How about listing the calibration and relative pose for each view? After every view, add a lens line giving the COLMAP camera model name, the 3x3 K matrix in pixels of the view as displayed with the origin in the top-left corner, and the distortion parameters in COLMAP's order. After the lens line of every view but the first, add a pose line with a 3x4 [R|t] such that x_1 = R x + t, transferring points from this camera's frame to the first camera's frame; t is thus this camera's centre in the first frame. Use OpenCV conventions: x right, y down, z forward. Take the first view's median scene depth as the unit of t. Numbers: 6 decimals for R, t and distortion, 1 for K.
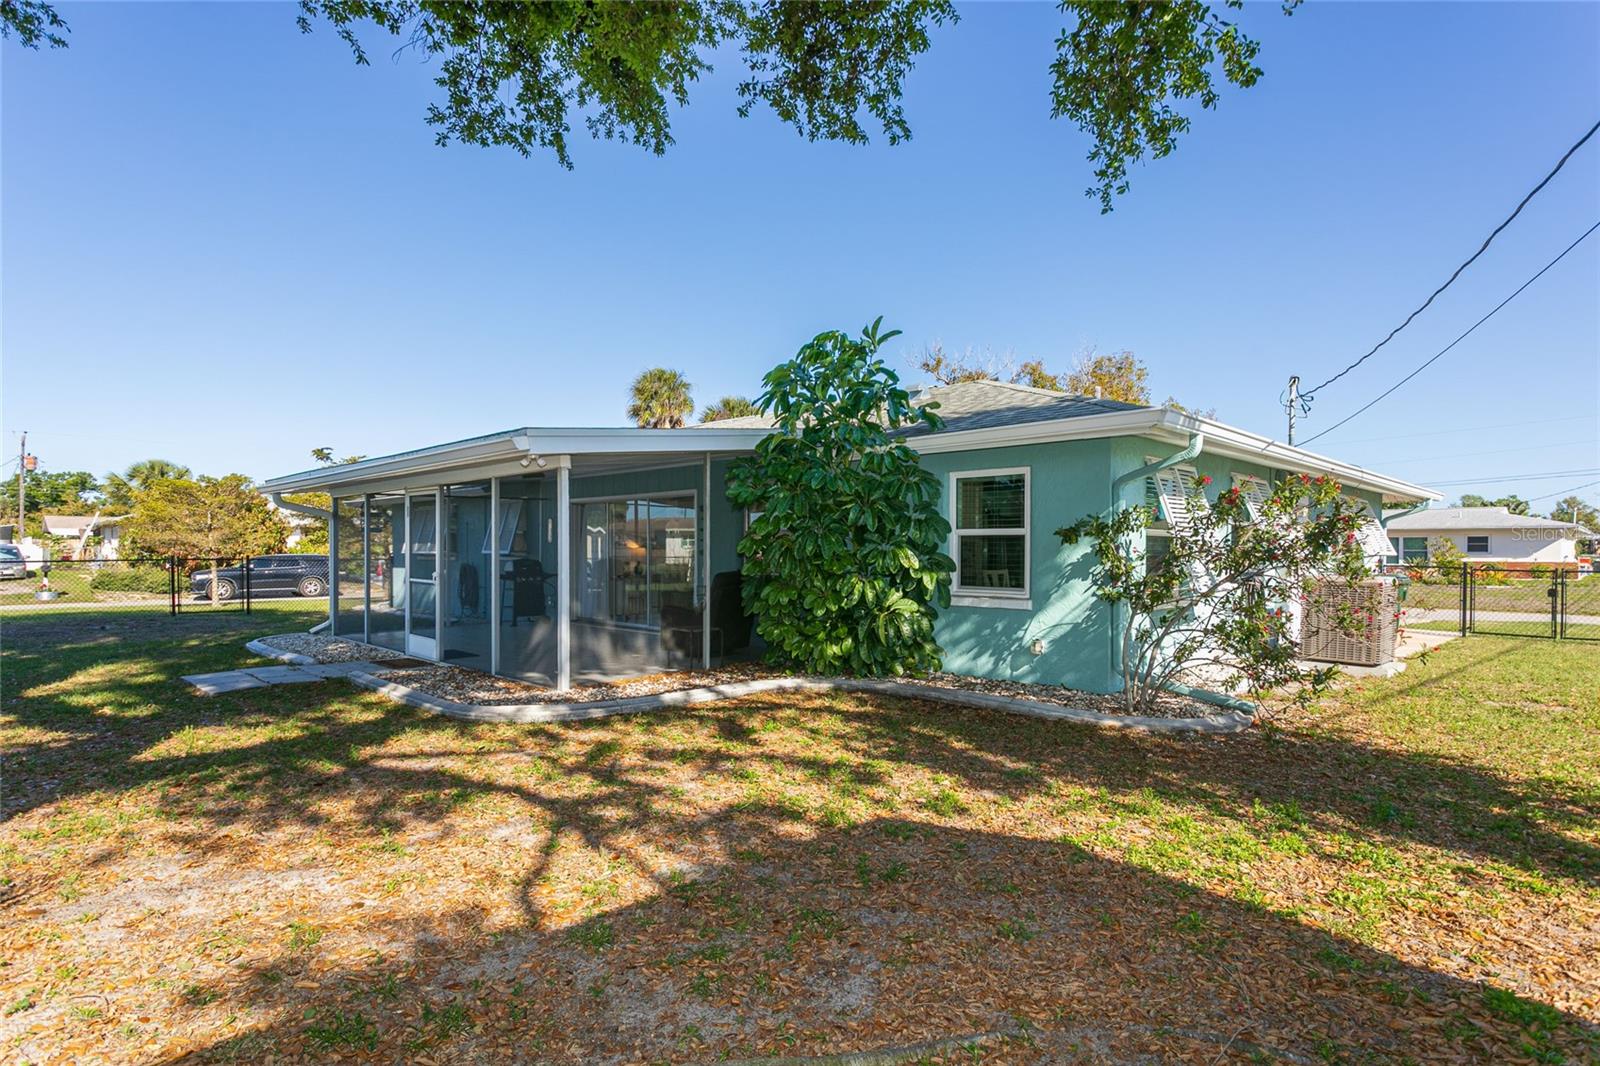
lens RADIAL K [[816.6, 0, 799.9], [0, 816.6, 541.7], [0, 0, 1]] dist [0.002858, 0.003994]
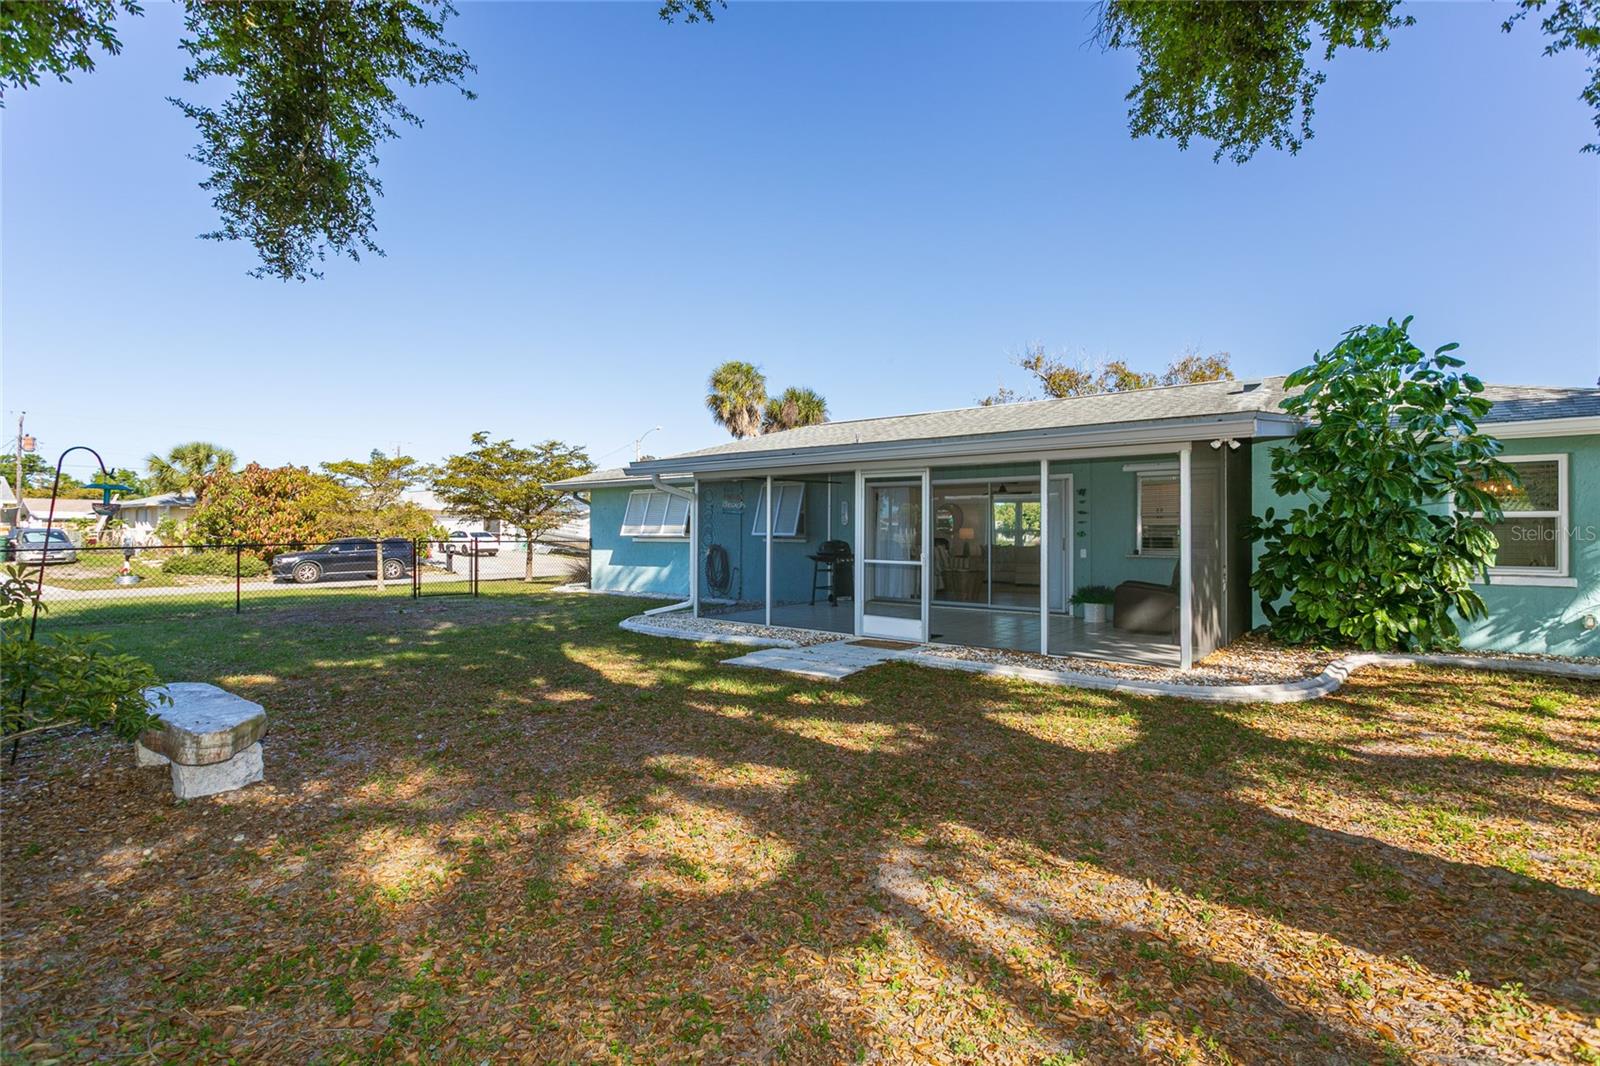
lens RADIAL K [[756.0, 0, 799.9], [0, 756.0, 524.9], [0, 0, 1]] dist [0.013944, 0.000243]
pose [[0.995719, 0.000700, 0.092430, -0.191856], [-0.000583, 0.999999, -0.001292, 0.000839], [-0.092431, 0.001233, 0.995718, 0.020516]]
